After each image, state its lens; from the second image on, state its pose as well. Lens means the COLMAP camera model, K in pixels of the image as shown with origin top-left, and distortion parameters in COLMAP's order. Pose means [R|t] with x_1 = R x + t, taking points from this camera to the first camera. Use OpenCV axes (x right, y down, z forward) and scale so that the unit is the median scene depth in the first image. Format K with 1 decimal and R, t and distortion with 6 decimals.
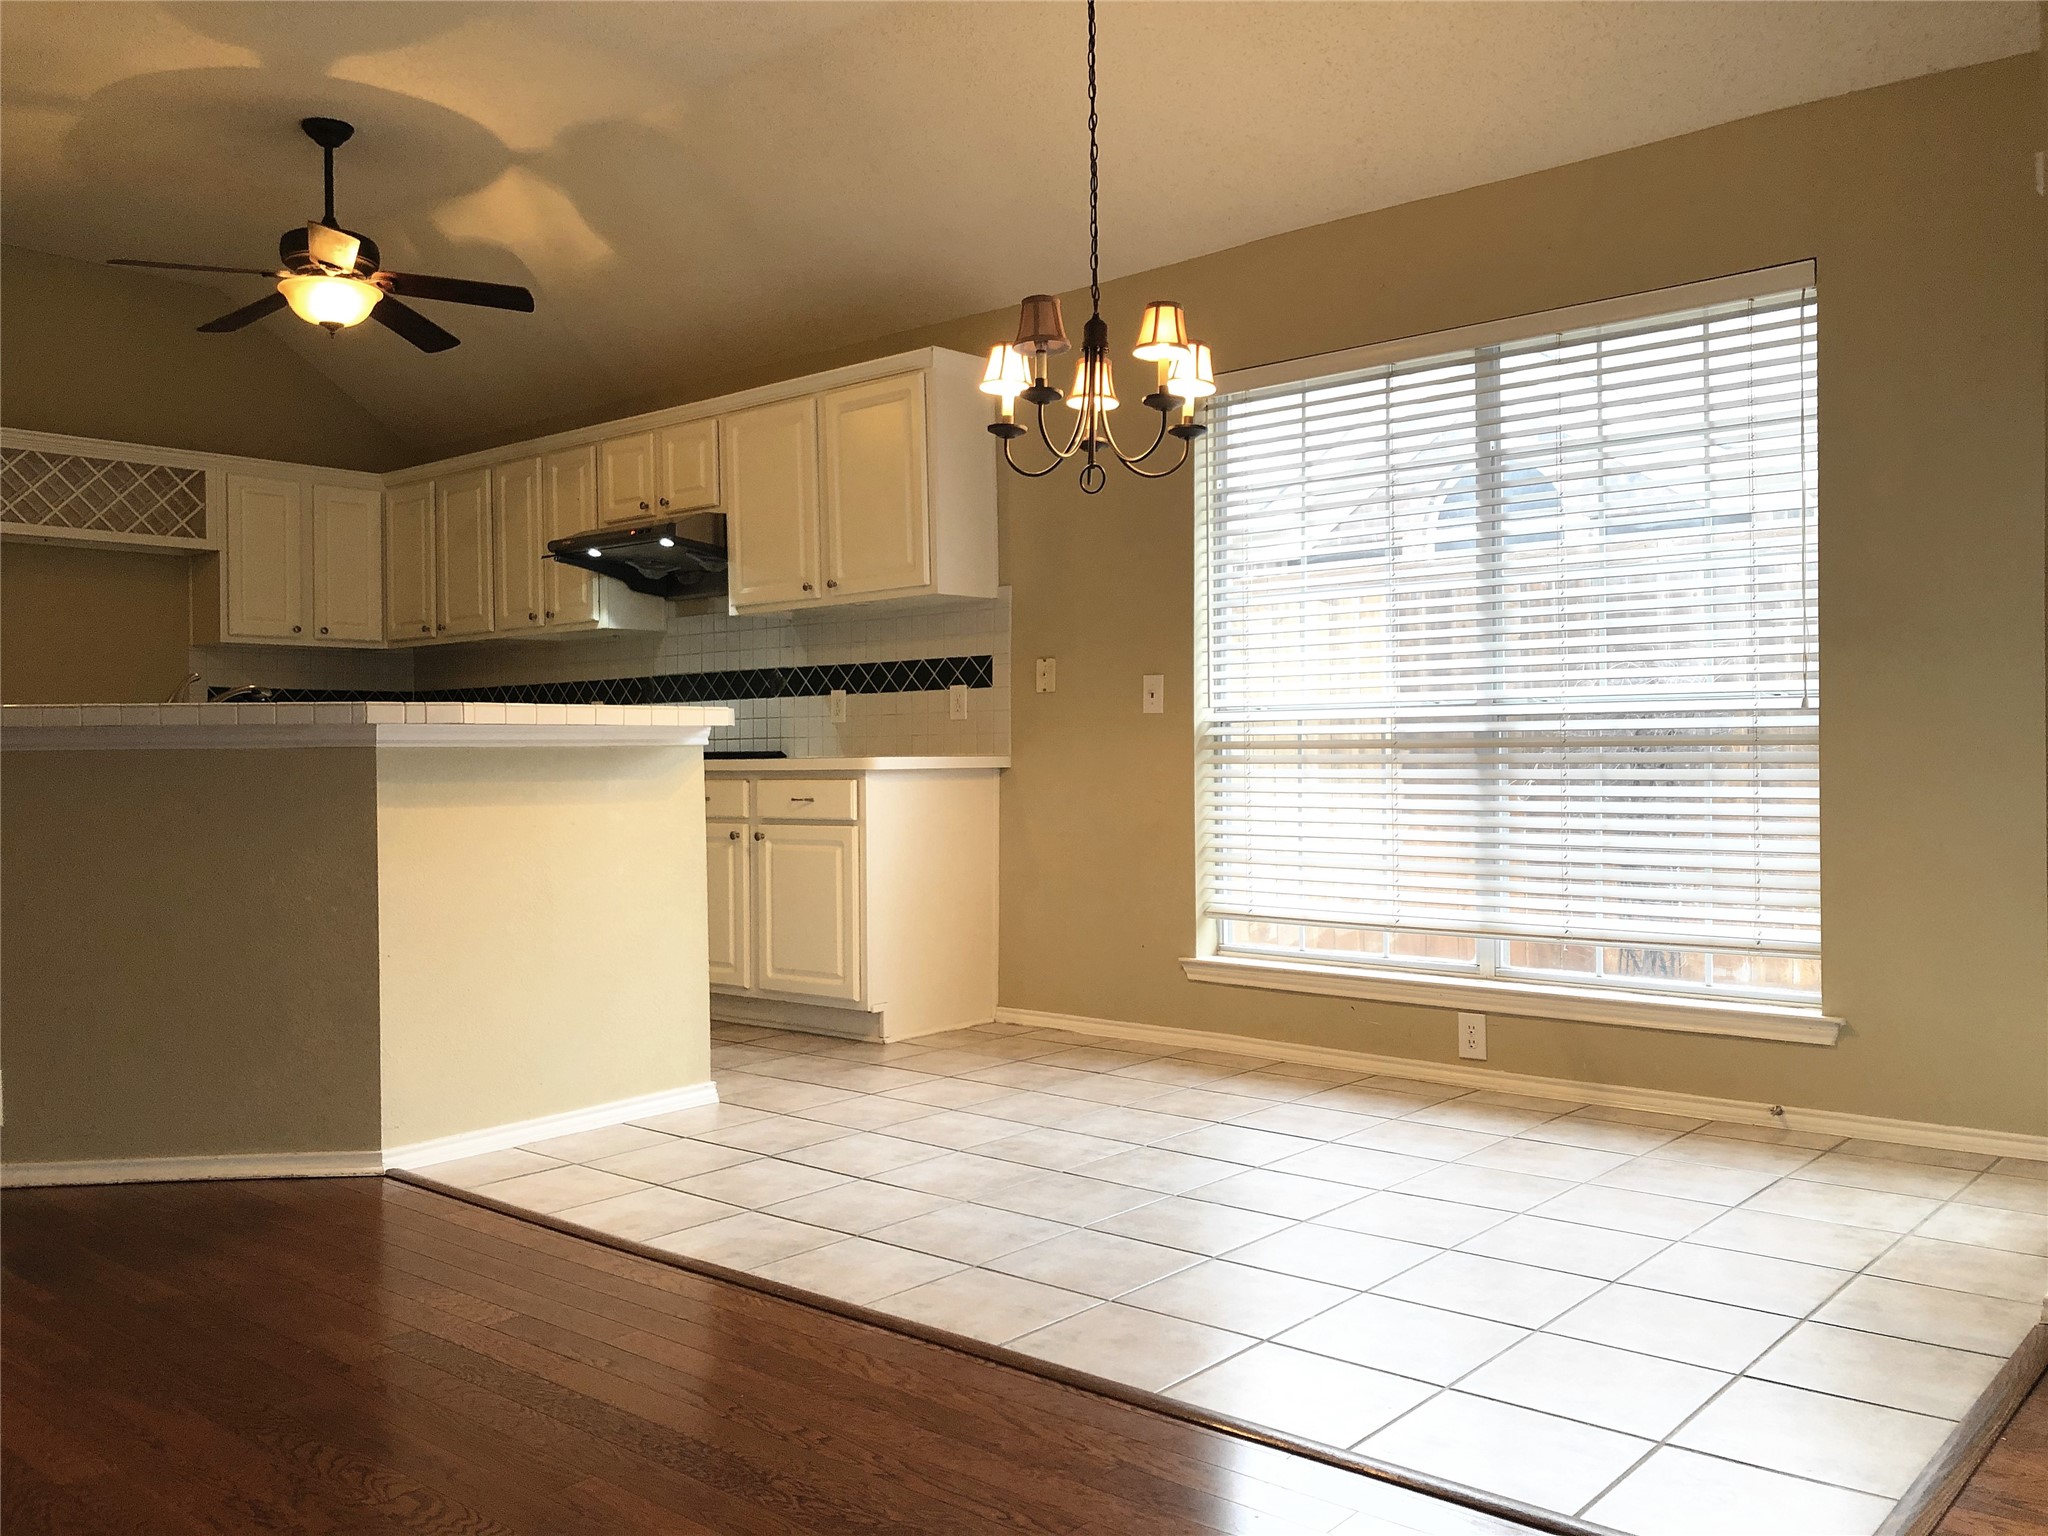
lens RADIAL K [[1670.4, 0, 1011.4], [0, 1670.4, 761.8], [0, 0, 1]] dist [0.070046, -0.133023]
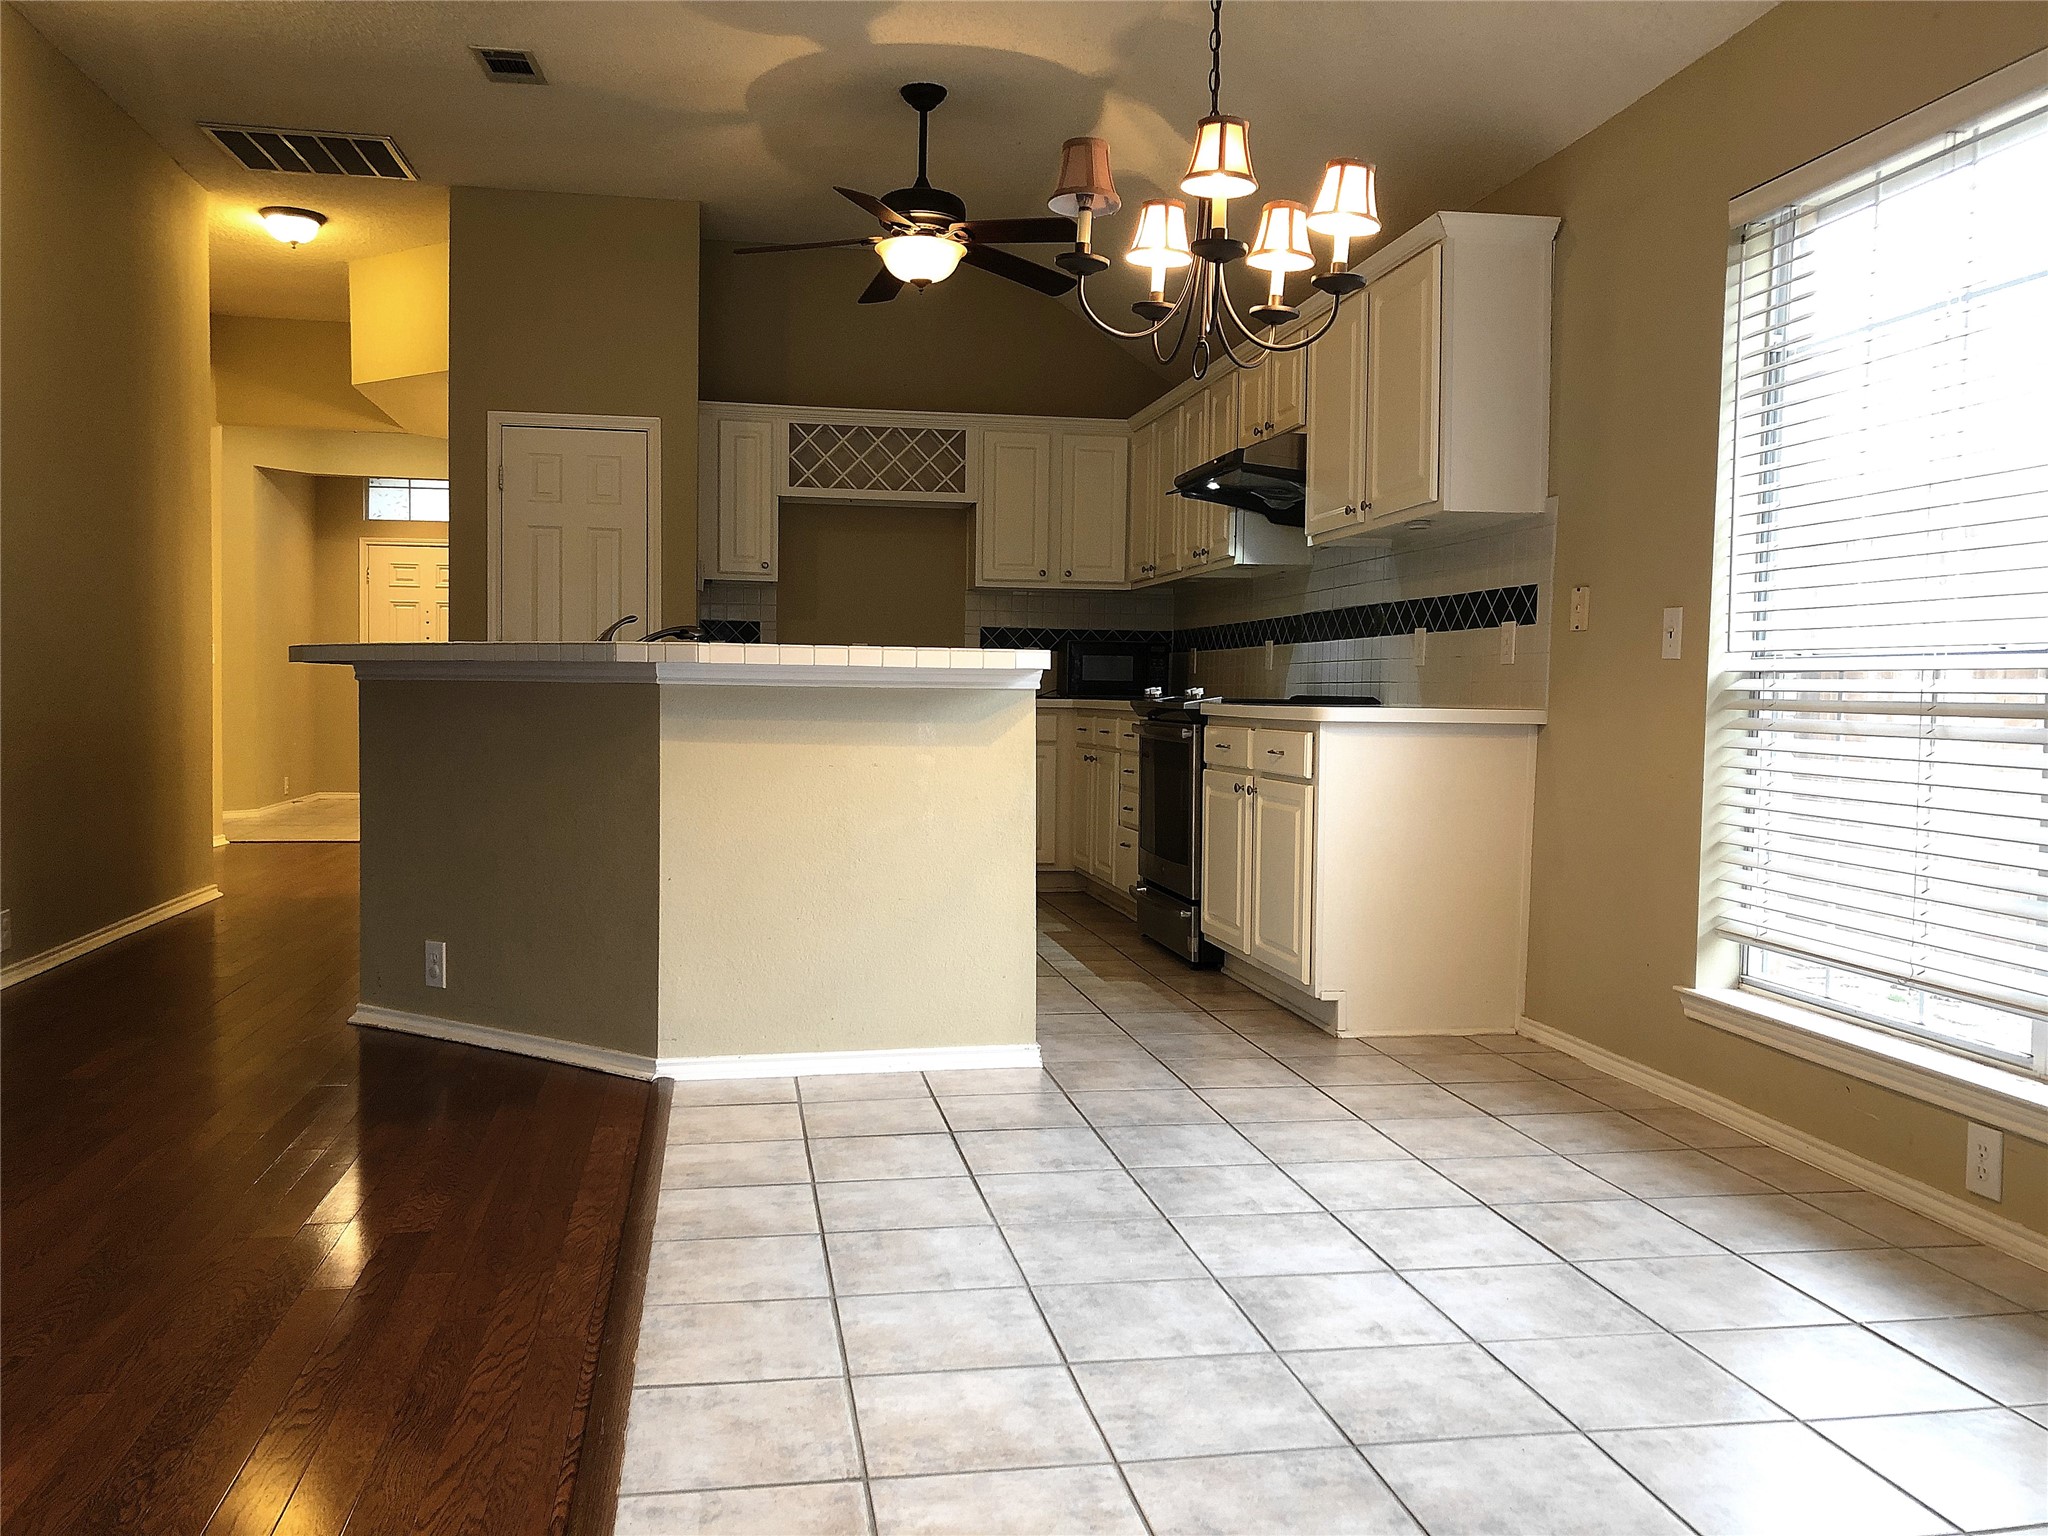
lens RADIAL K [[1670.4, 0, 1011.4], [0, 1670.4, 761.8], [0, 0, 1]] dist [0.070046, -0.133023]
pose [[0.773654, 0.048910, -0.631718, 0.310776], [-0.025124, 0.998600, 0.046546, -0.009636], [0.633110, -0.020140, 0.773800, 0.209156]]
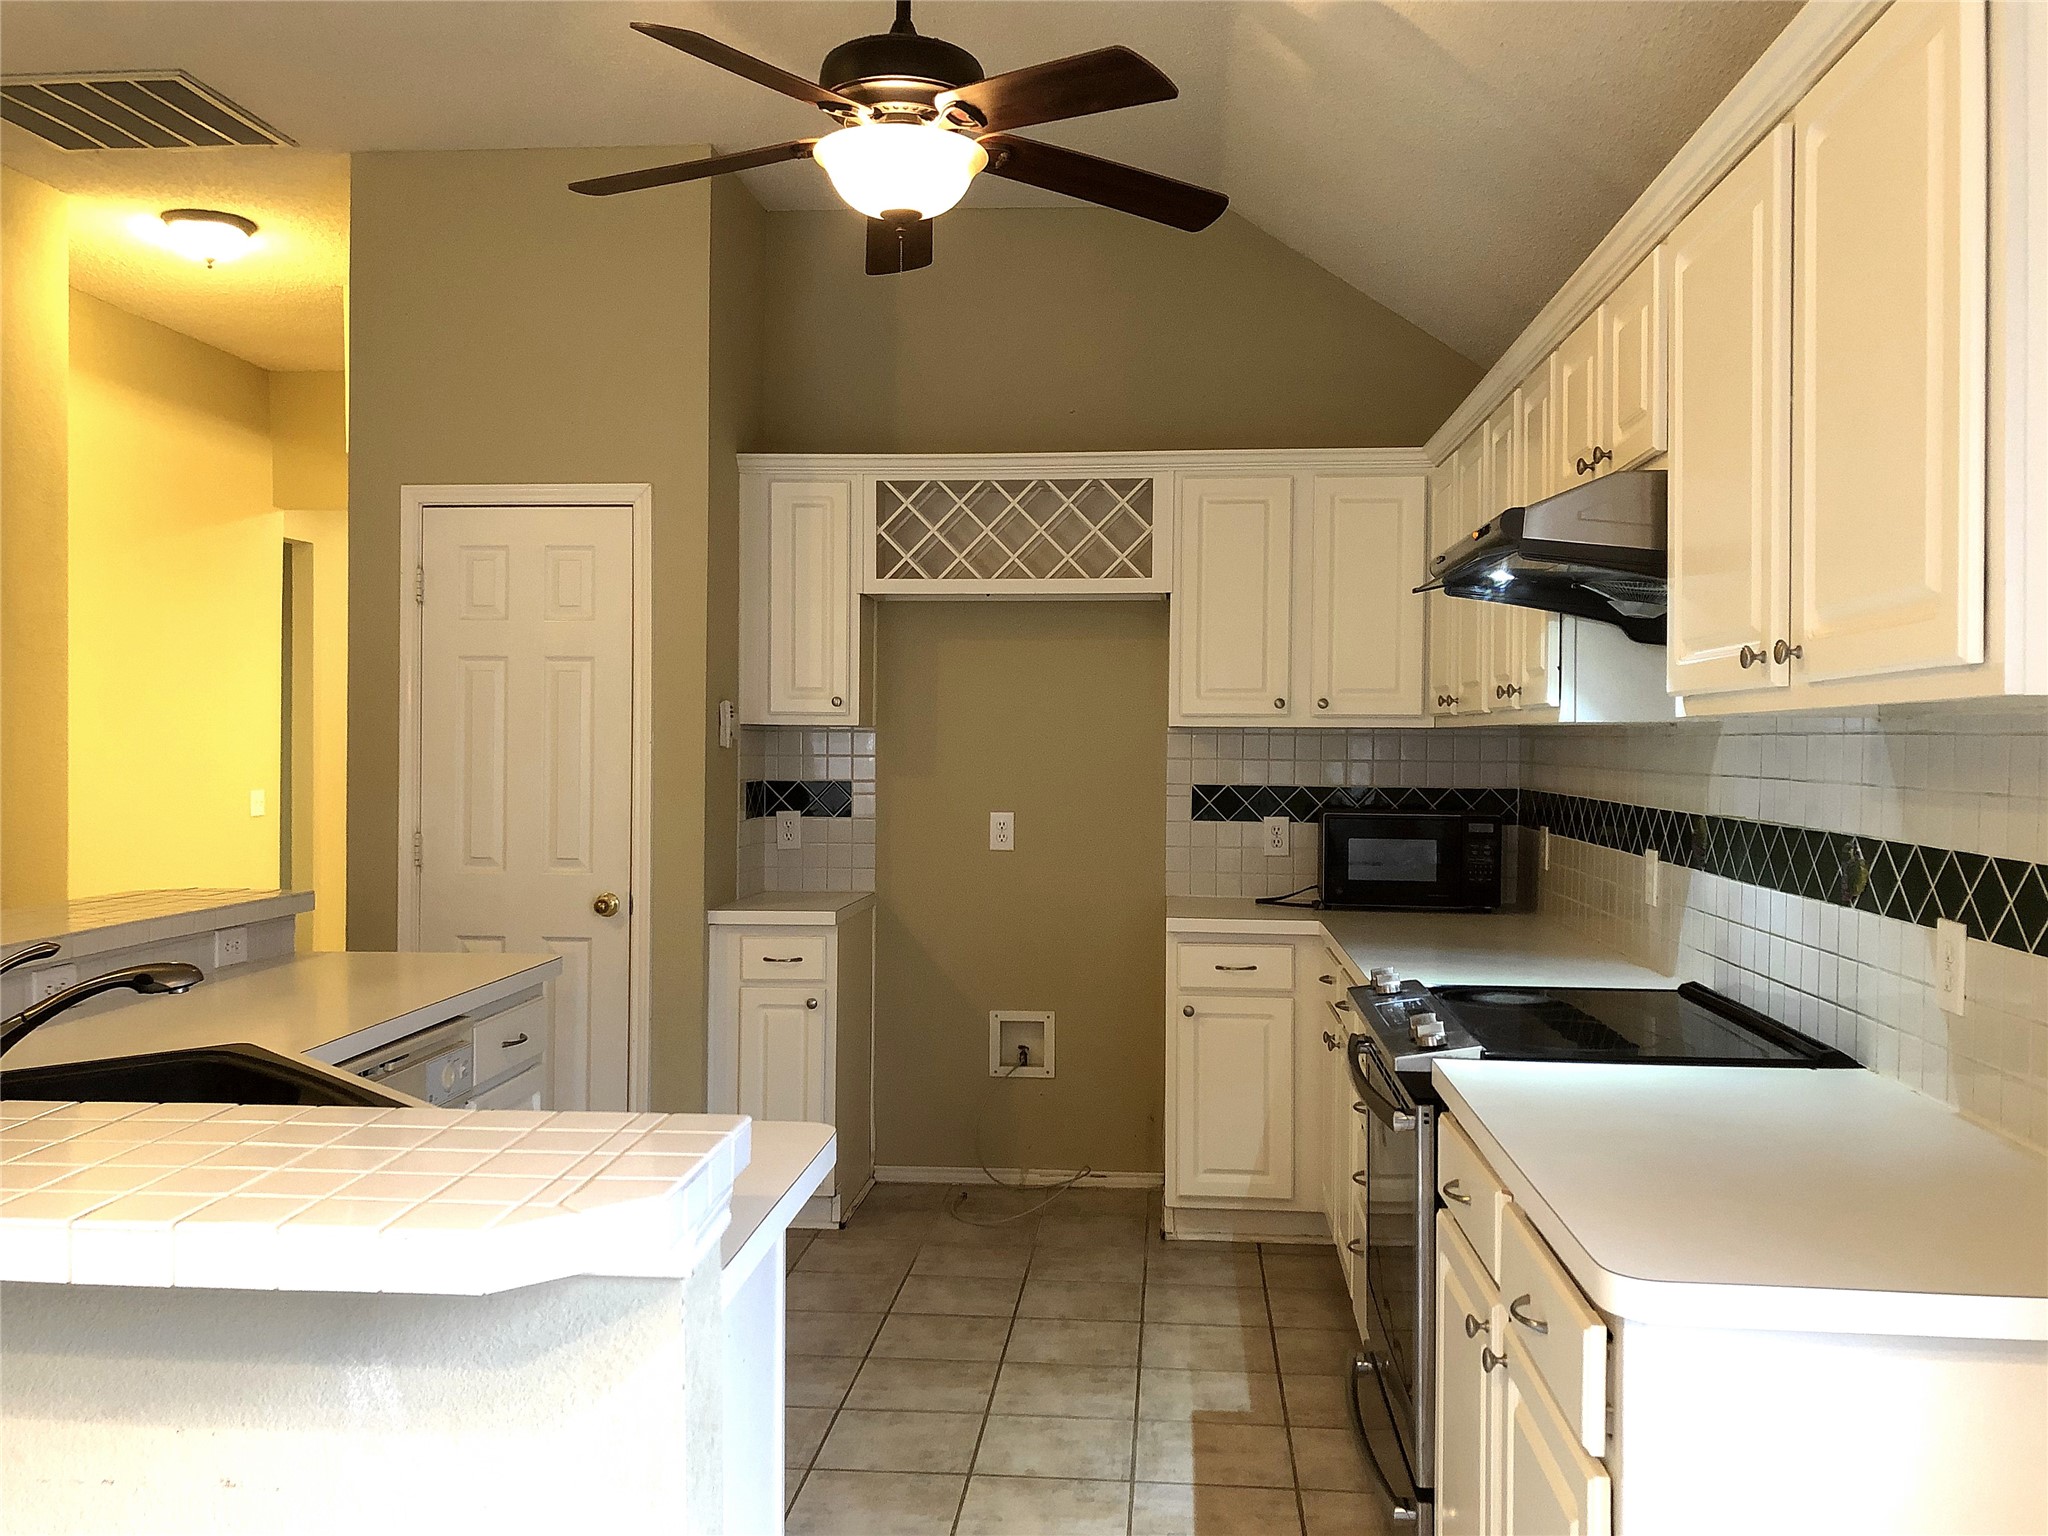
lens RADIAL K [[1773.6, 0, 1024.6], [0, 1773.6, 757.4], [0, 0, 1]] dist [0.092044, -0.225555]
pose [[0.591539, 0.024950, -0.805890, 0.097659], [-0.015887, 0.999688, 0.019289, -0.090357], [0.806120, 0.001393, 0.591751, 0.663790]]
